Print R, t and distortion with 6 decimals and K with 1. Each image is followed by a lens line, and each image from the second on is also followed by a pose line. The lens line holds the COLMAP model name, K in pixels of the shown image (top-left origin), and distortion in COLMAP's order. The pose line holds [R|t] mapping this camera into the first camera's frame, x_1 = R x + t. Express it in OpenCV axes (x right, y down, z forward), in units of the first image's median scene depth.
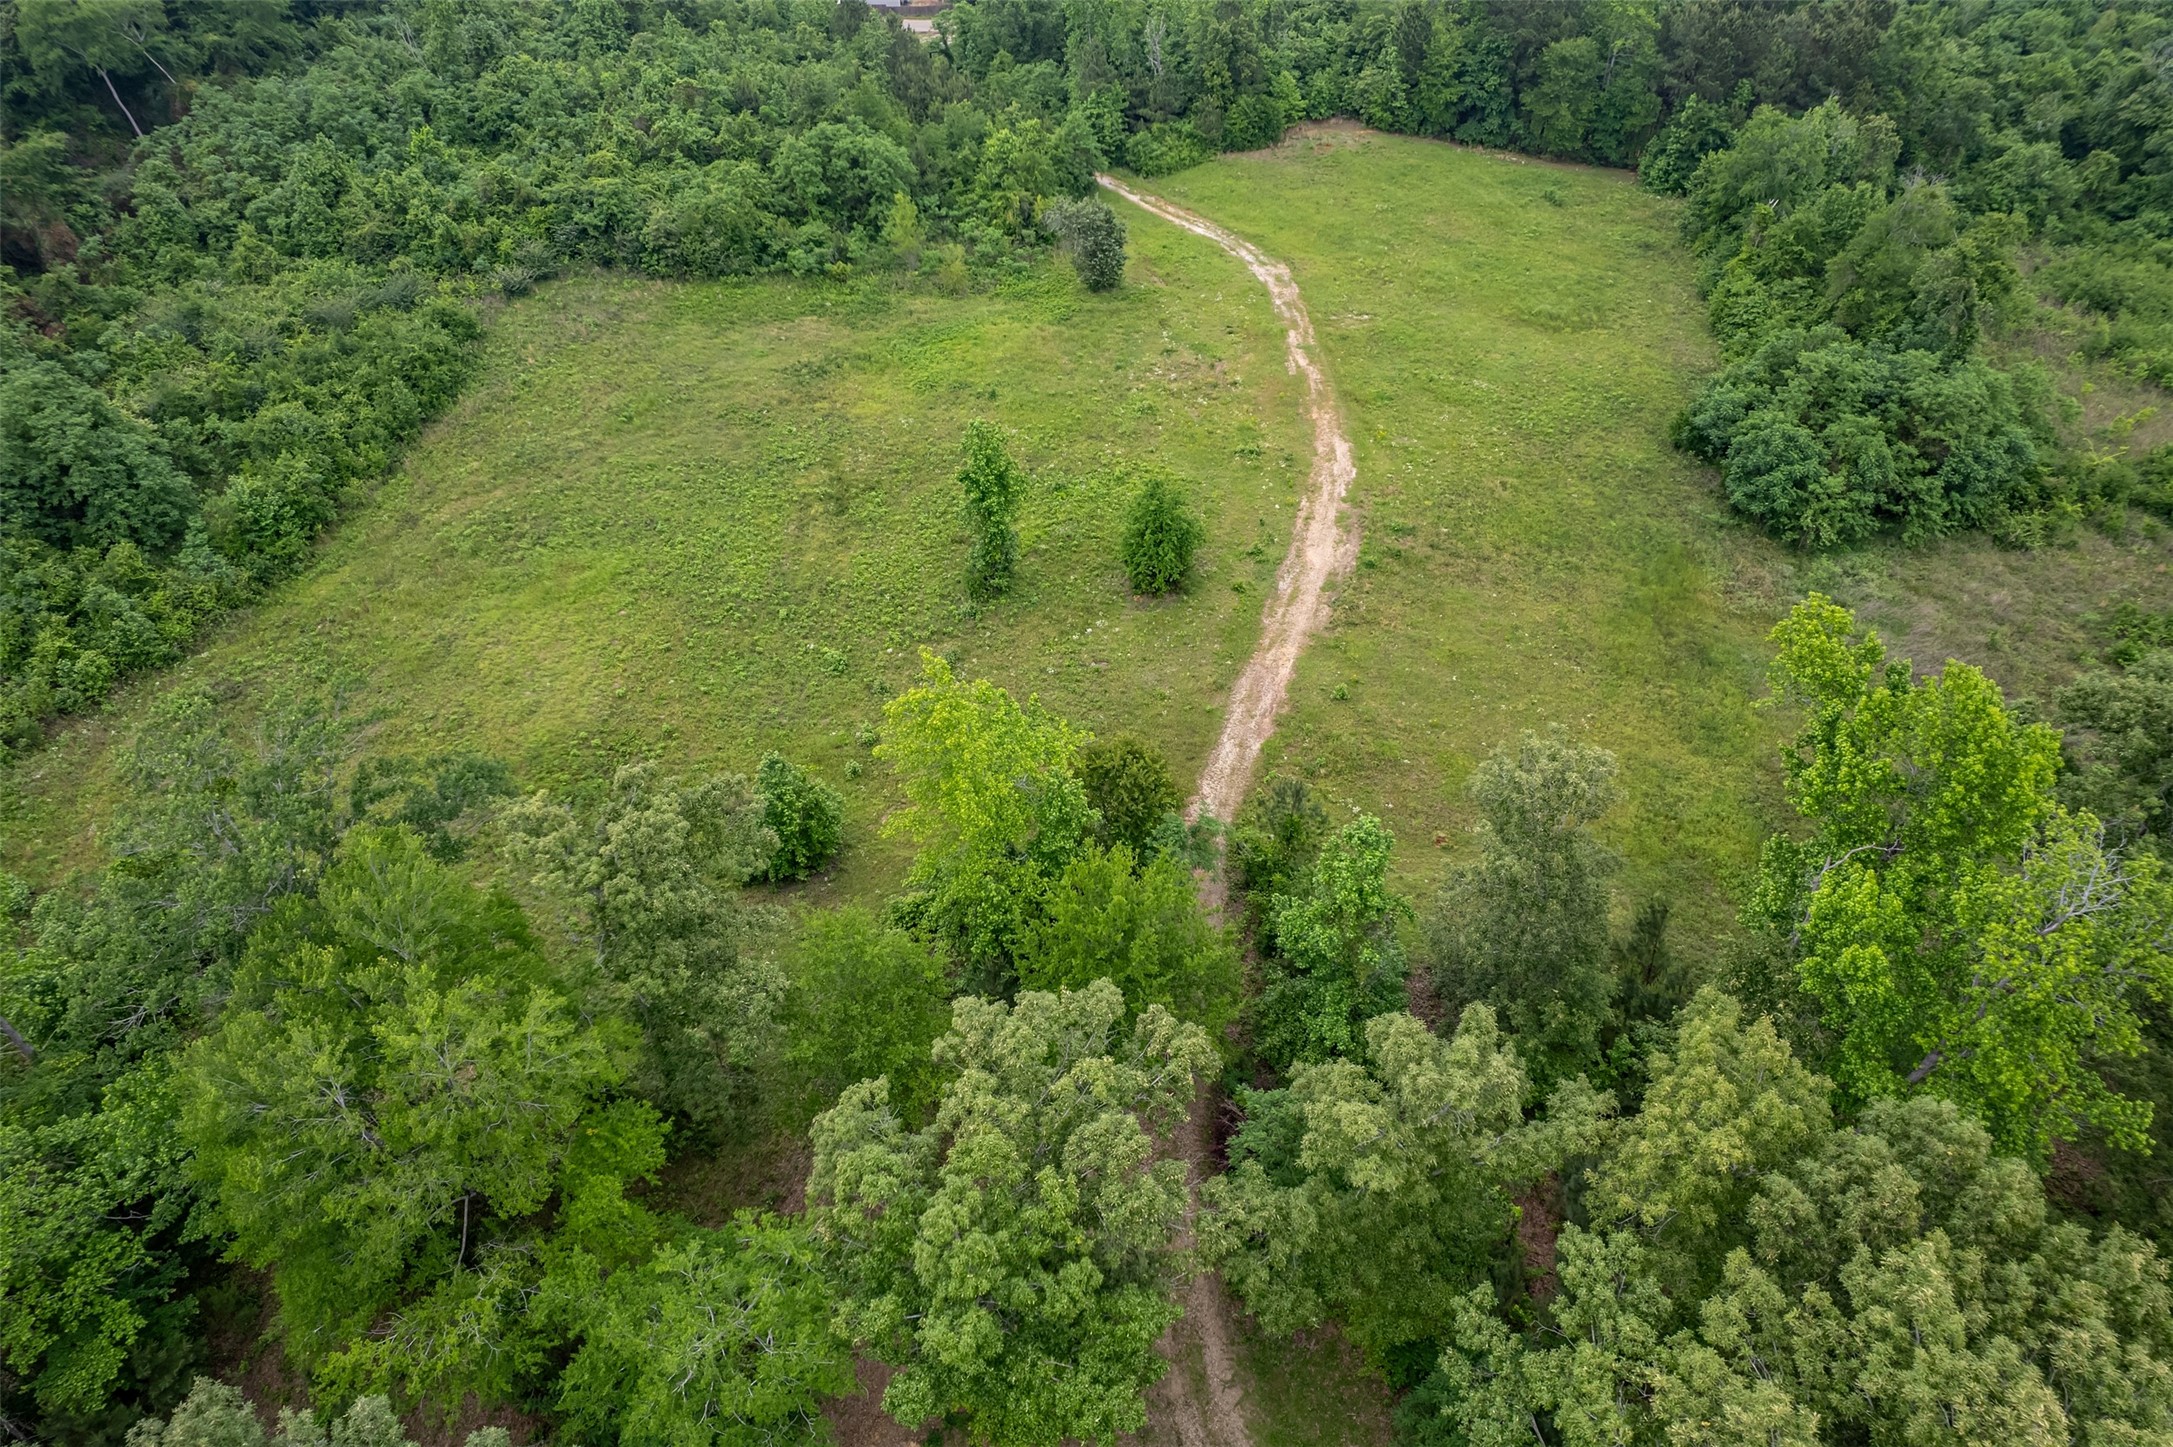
lens RADIAL K [[1369.3, 0, 1086.5], [0, 1369.3, 723.5], [0, 0, 1]] dist [-0.070788, 0.061711]
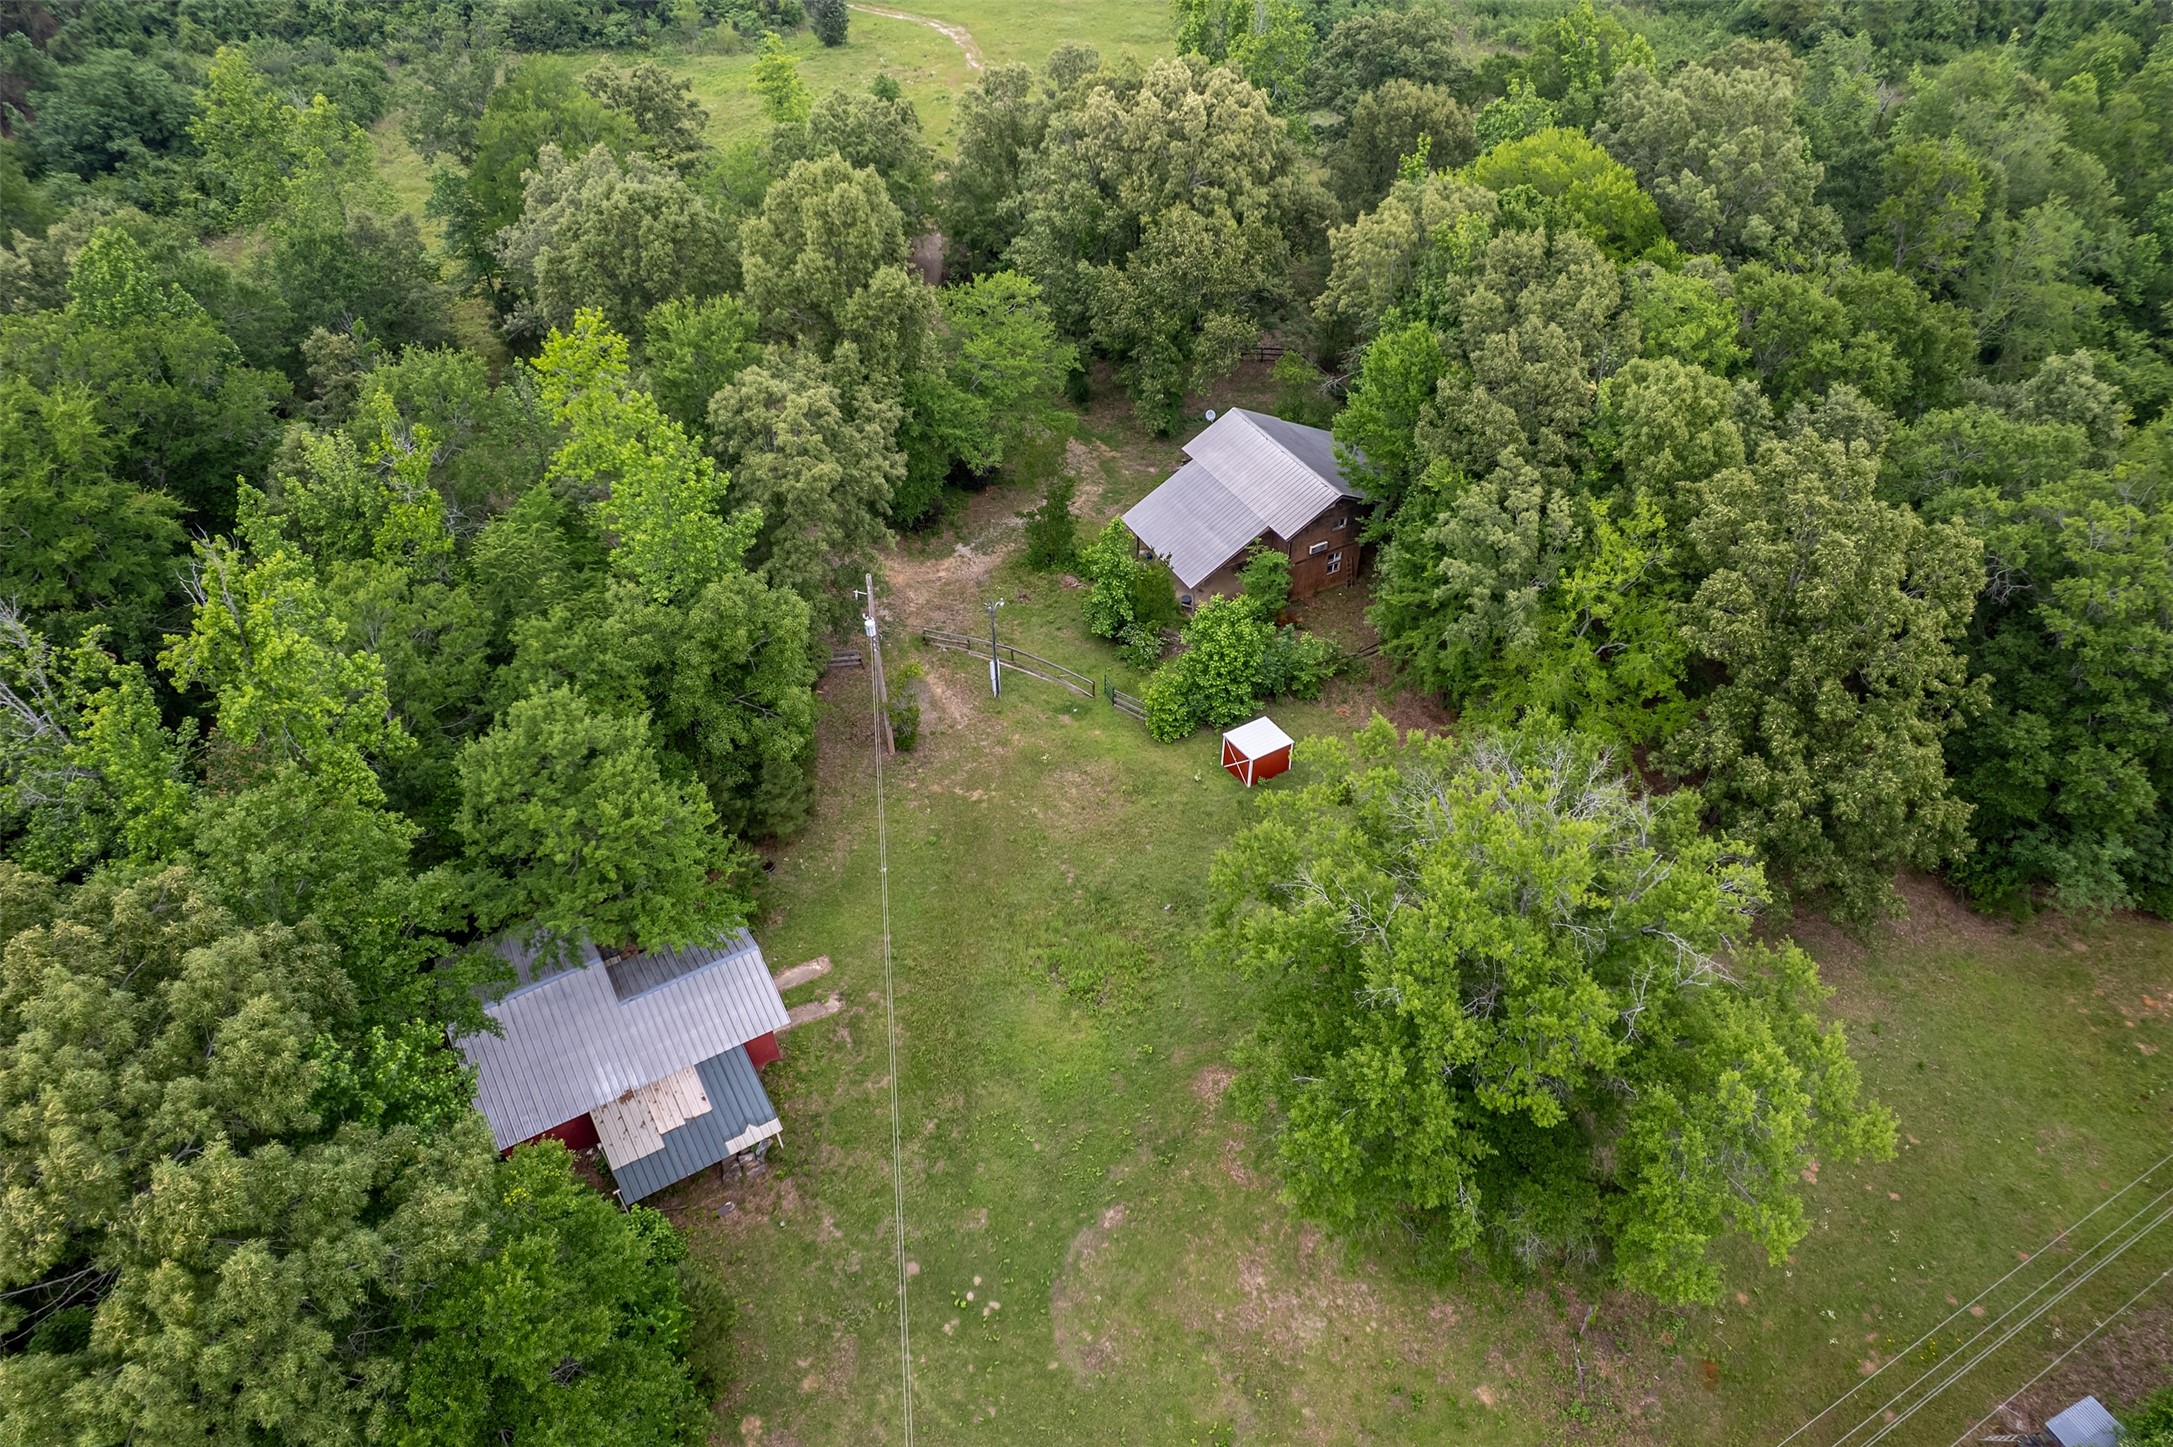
lens RADIAL K [[1369.3, 0, 1086.5], [0, 1369.3, 723.5], [0, 0, 1]] dist [-0.070788, 0.061711]
pose [[0.979861, -0.128565, 0.152783, -0.037292], [0.129184, 0.991603, 0.005909, 0.409649], [-0.152260, 0.013947, 0.988242, -0.422912]]
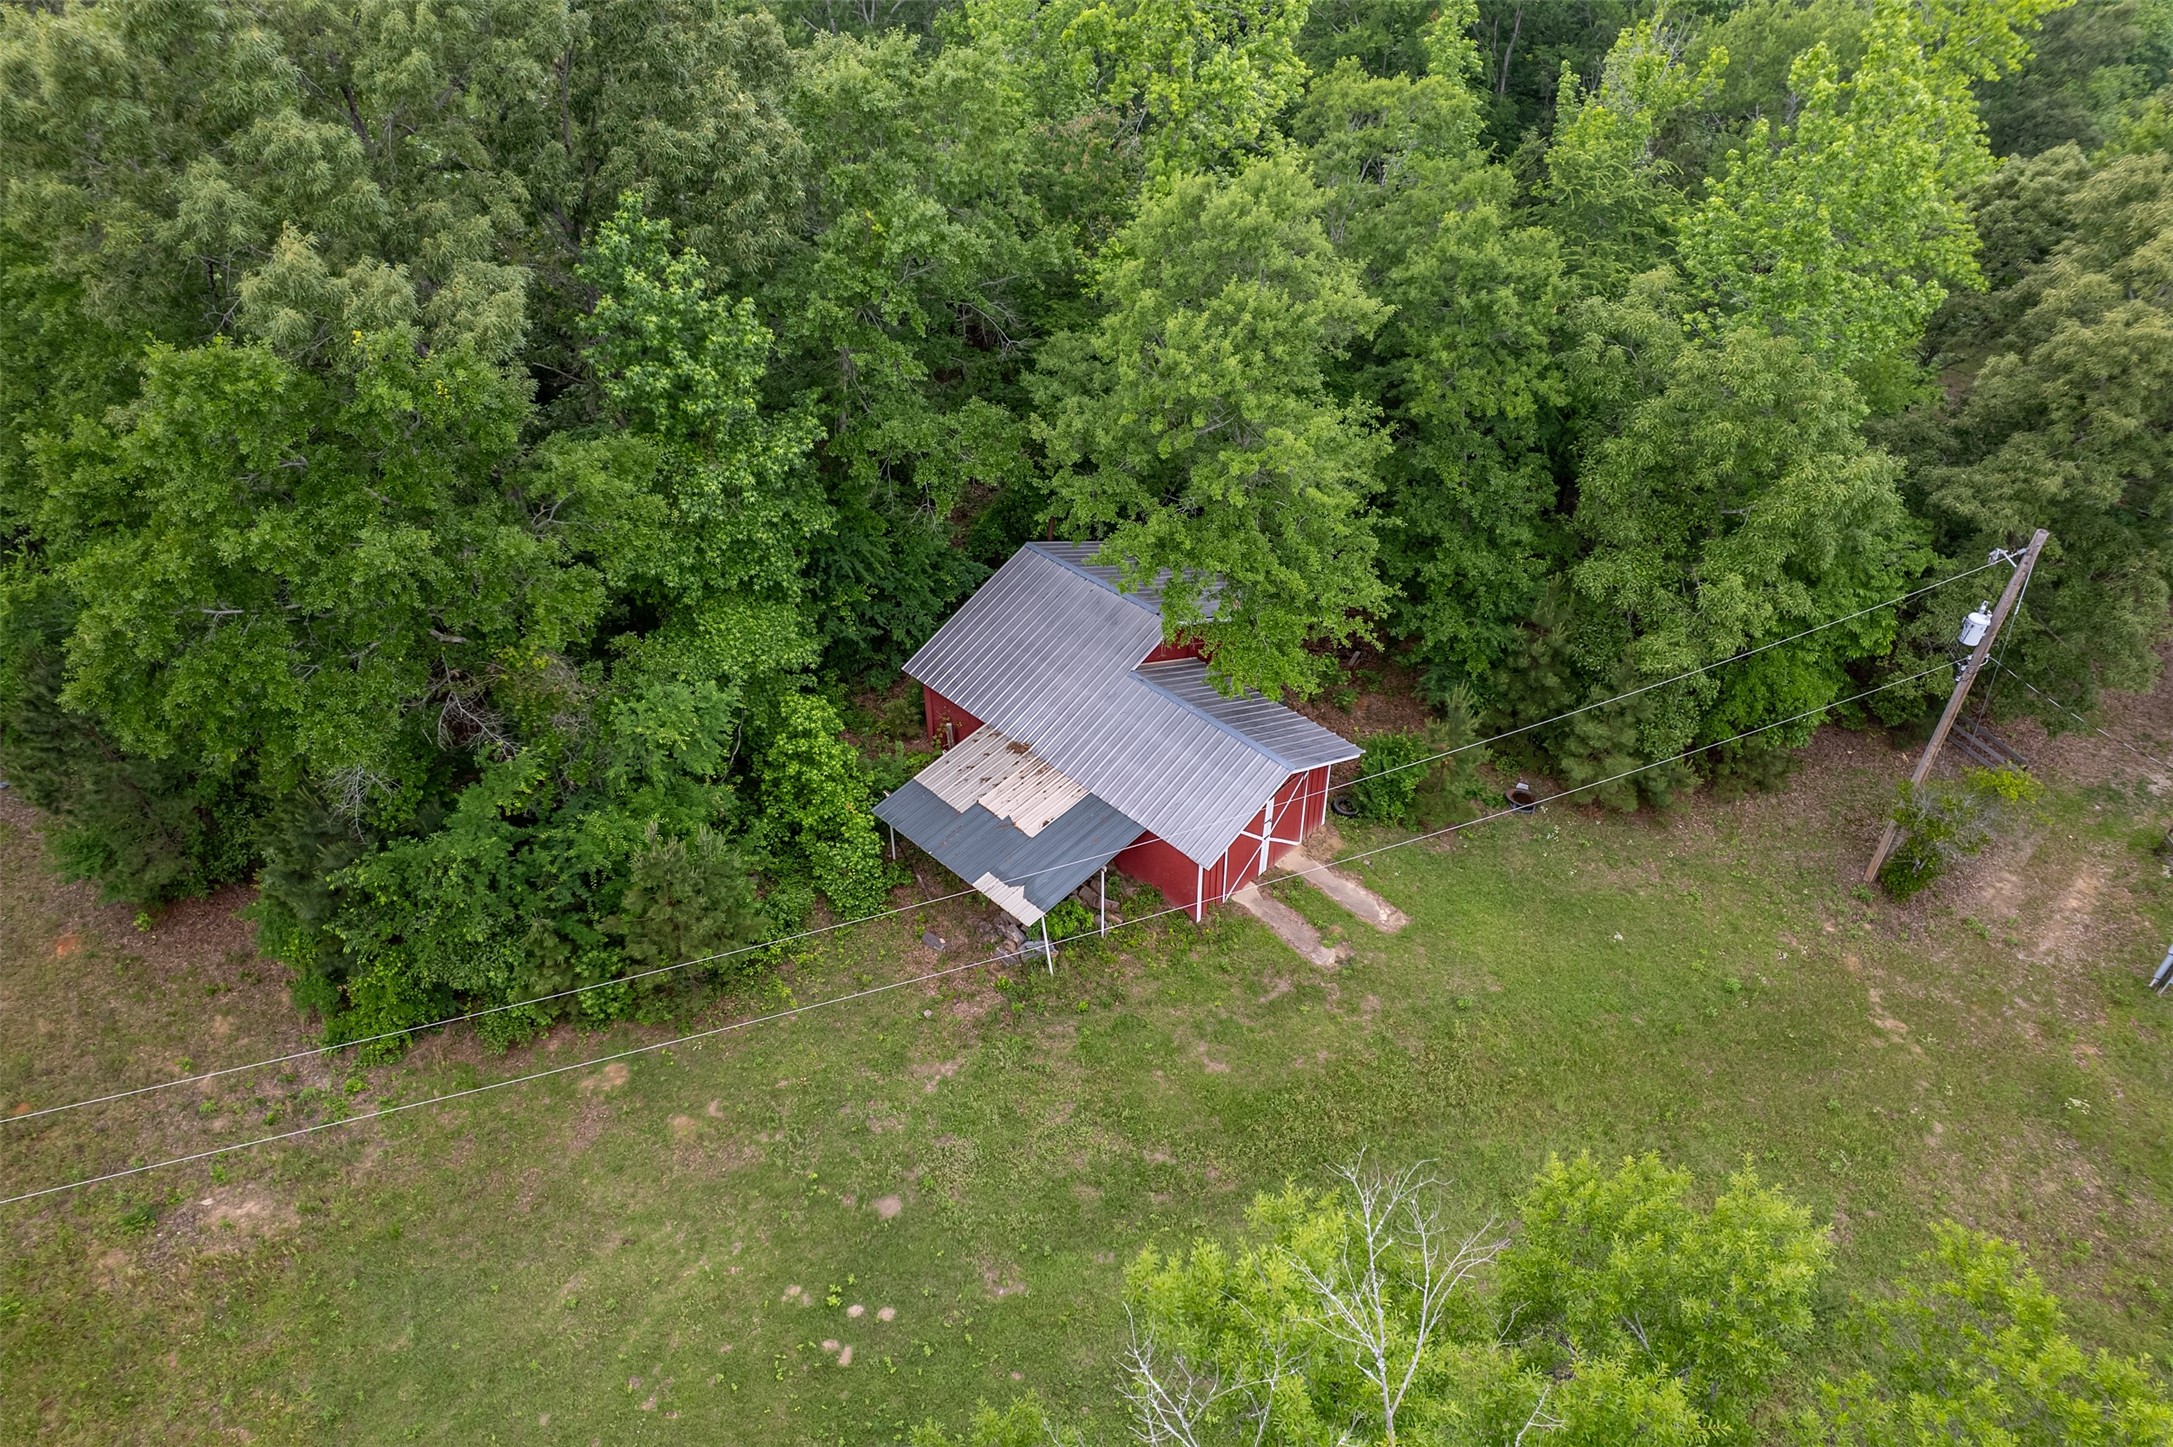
lens RADIAL K [[1401.1, 0, 1086.5], [0, 1401.1, 723.5], [0, 0, 1]] dist [-0.076798, 0.088336]
pose [[0.449030, 0.570466, -0.687706, 0.071906], [-0.612339, 0.756974, 0.228105, 0.423837], [0.650702, 0.318683, 0.689223, -0.214596]]
